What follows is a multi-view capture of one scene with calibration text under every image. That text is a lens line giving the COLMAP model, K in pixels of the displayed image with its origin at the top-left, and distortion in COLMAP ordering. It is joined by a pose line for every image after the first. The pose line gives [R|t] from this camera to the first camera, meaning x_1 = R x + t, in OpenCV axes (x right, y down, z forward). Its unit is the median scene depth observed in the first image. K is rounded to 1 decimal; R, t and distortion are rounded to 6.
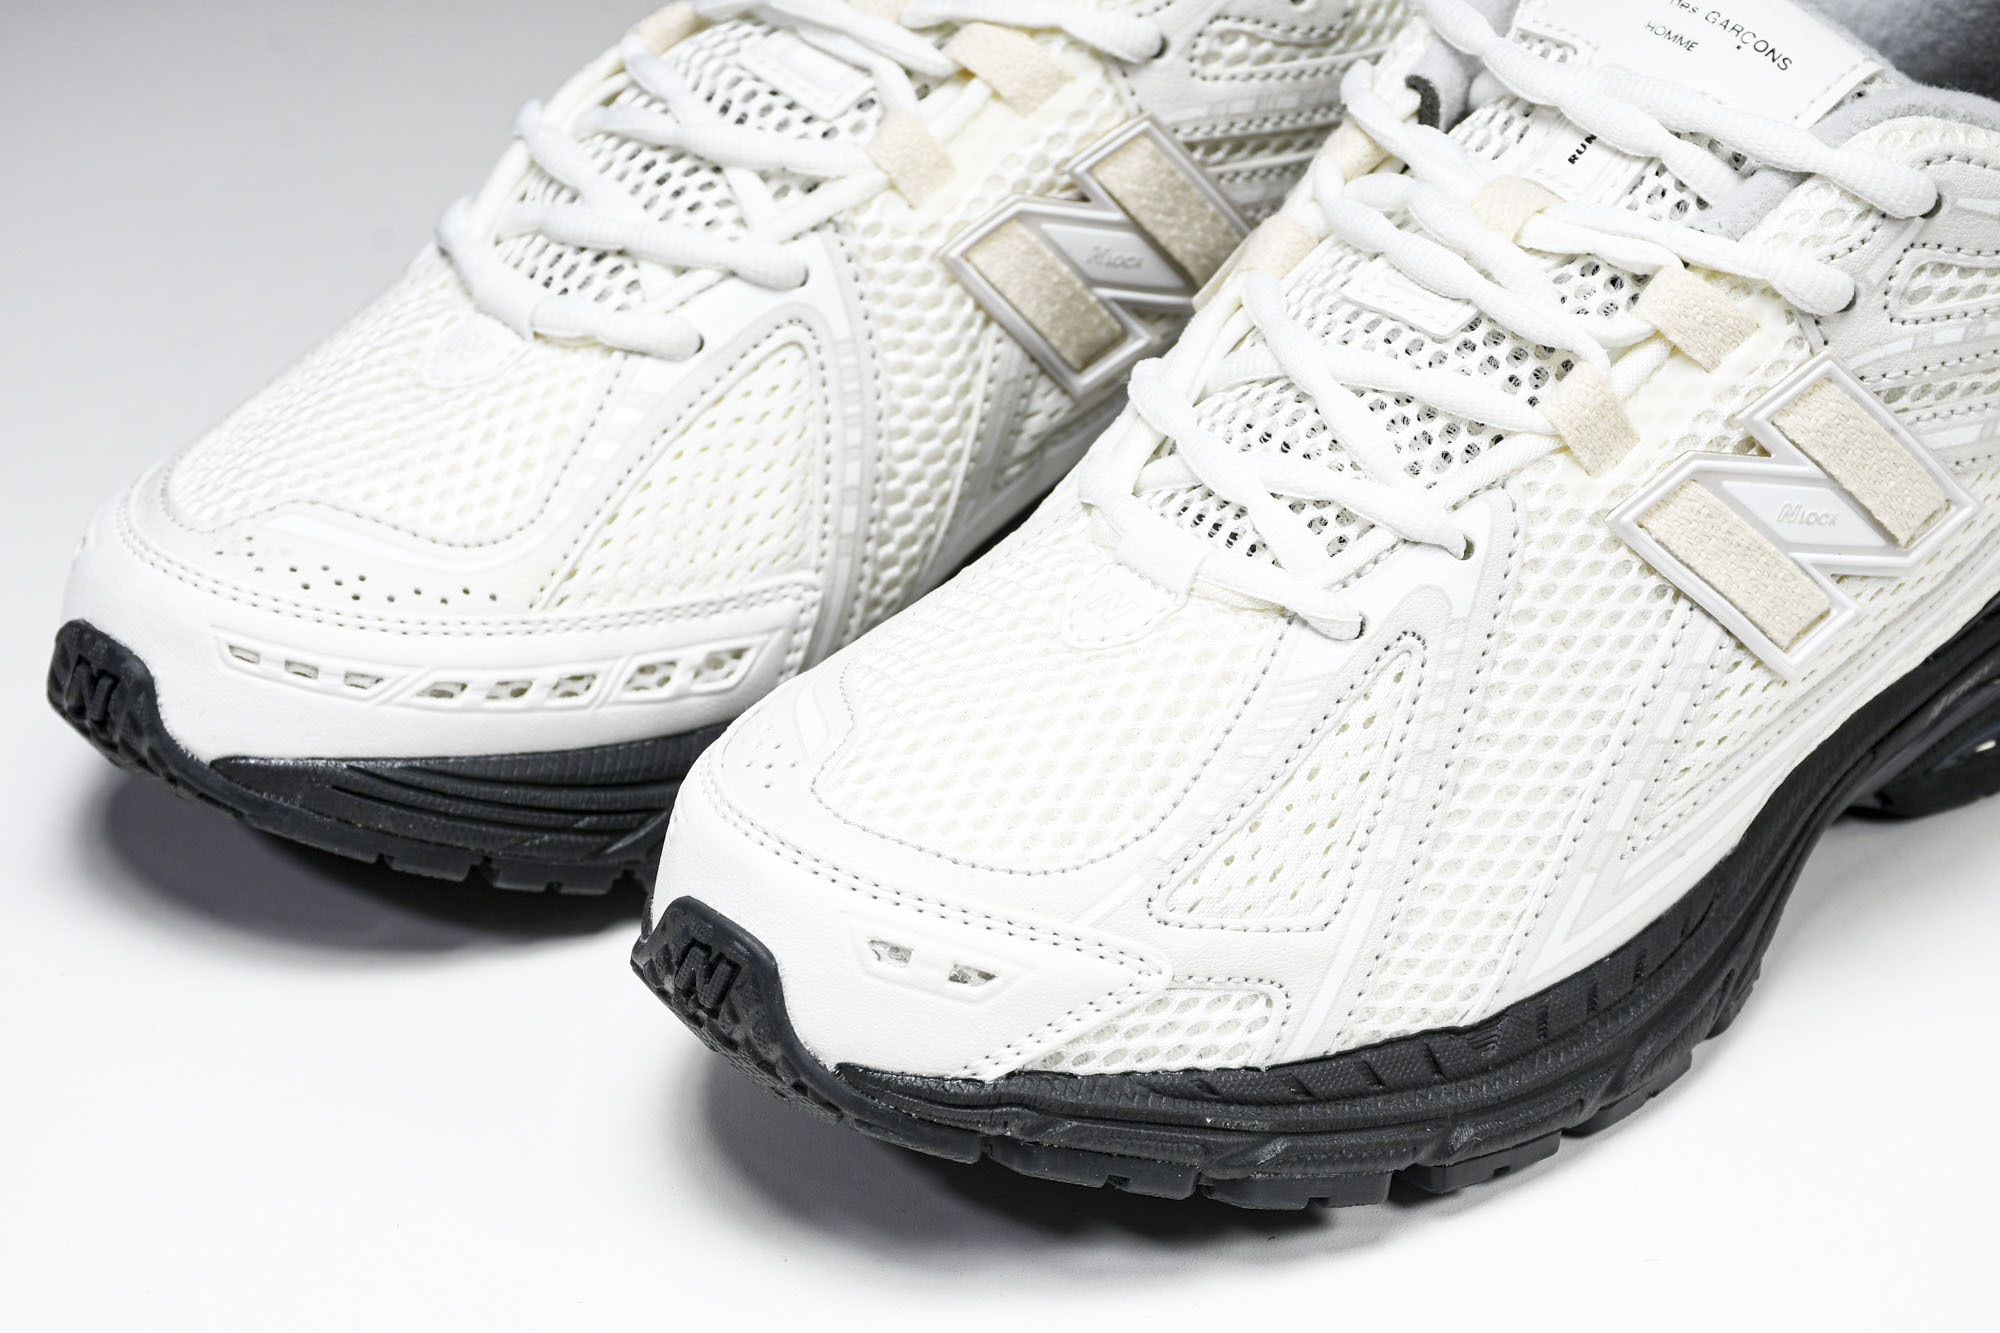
lens RADIAL K [[5492.4, 0, 1004.4], [0, 5492.4, 661.5], [0, 0, 1]] dist [0.667267, 0.000000]
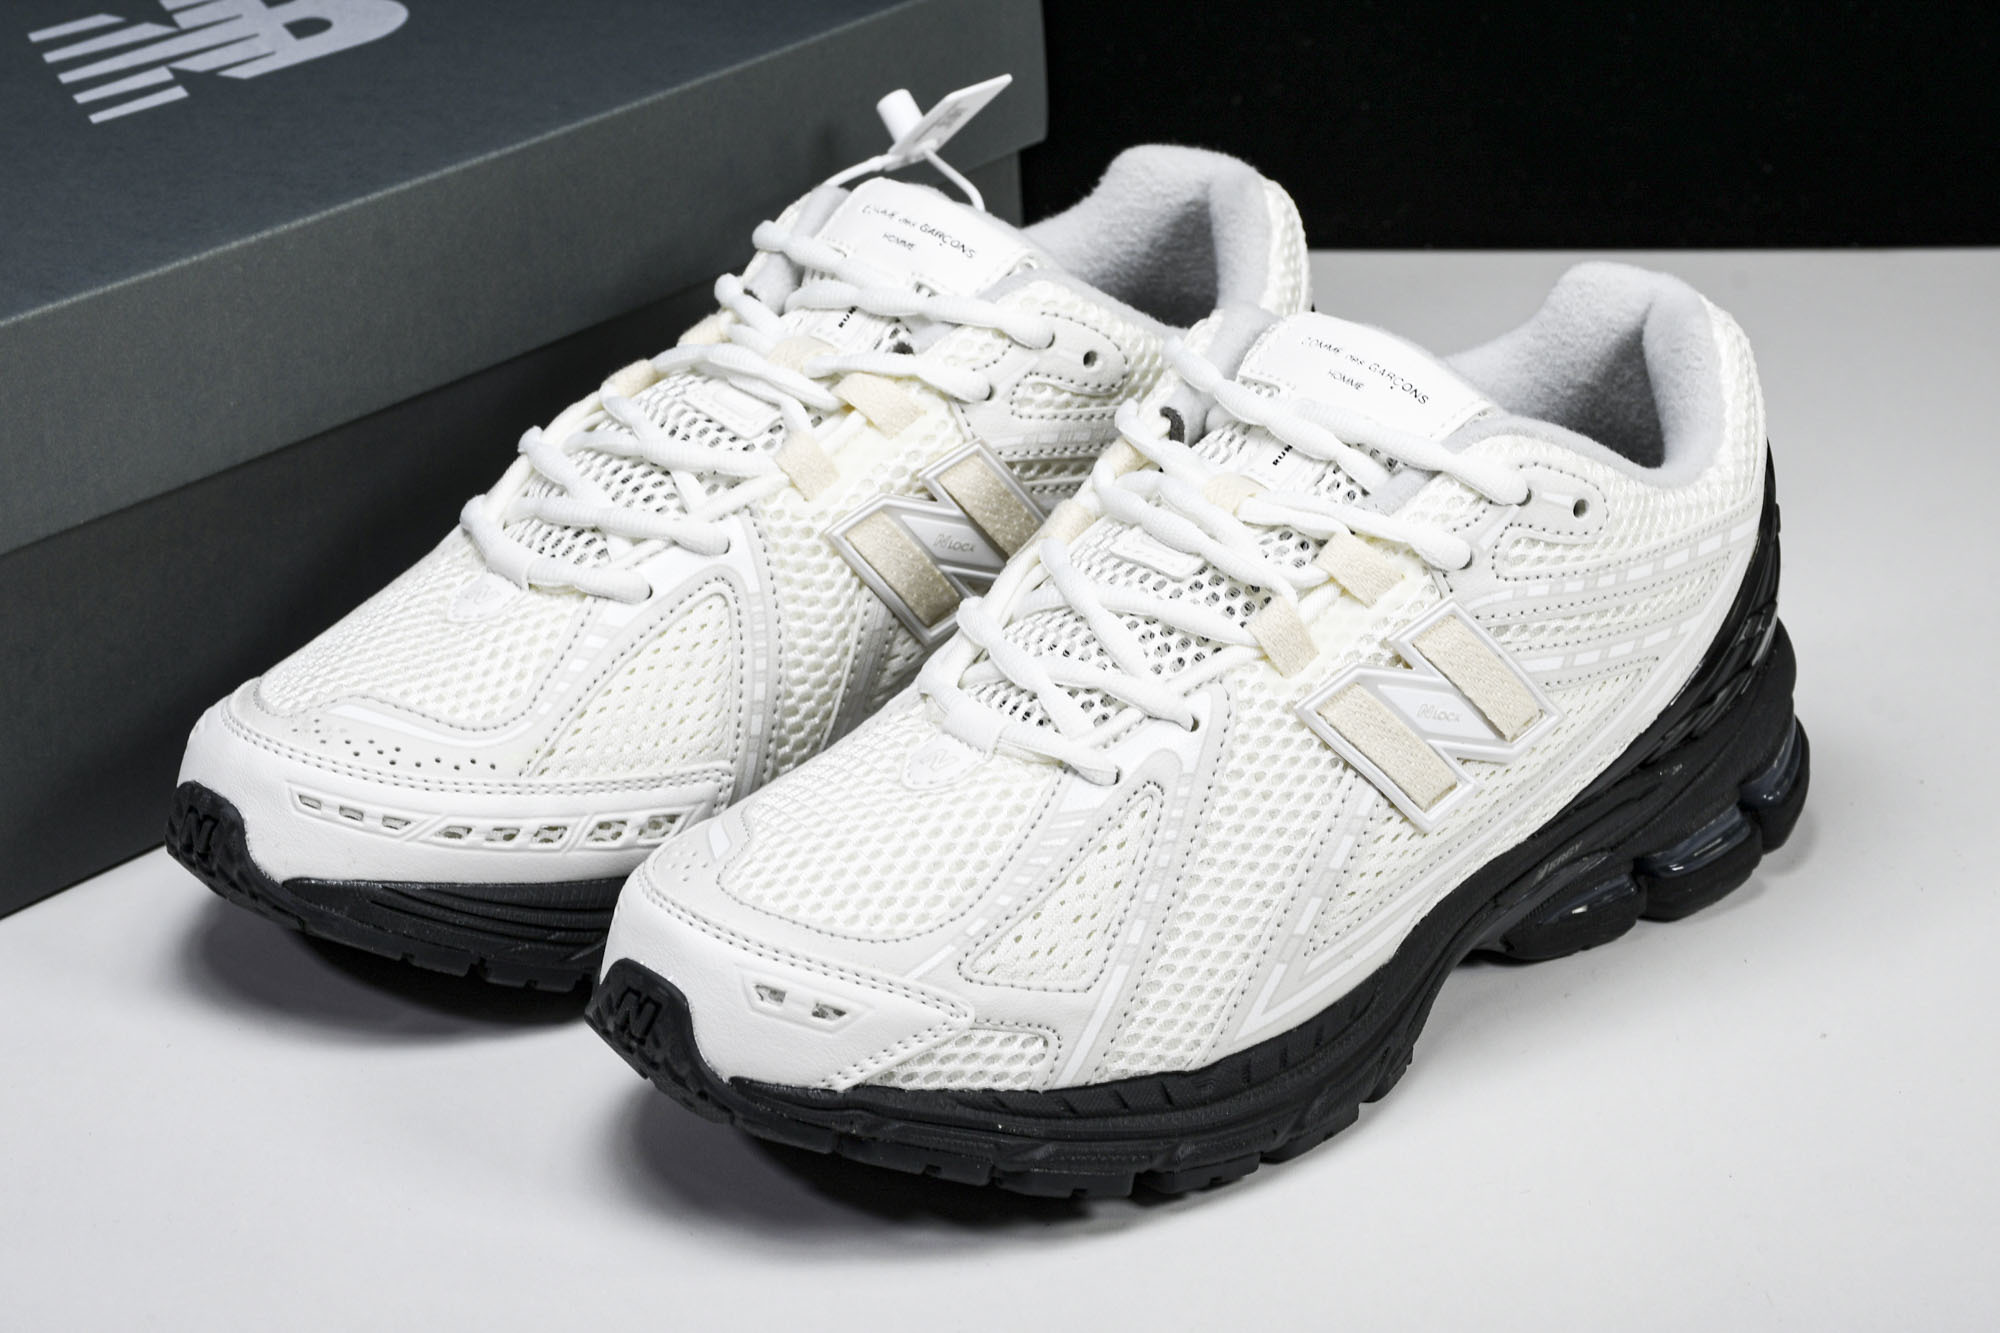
lens RADIAL K [[4672.8, 0, 995.1], [0, 4672.8, 678.6], [0, 0, 1]] dist [0.535225, 0.000000]
pose [[0.999855, 0.015881, 0.006142, 0.025266], [-0.015119, 0.993950, -0.108787, 0.093983], [-0.007832, 0.108679, 0.994046, -0.168207]]
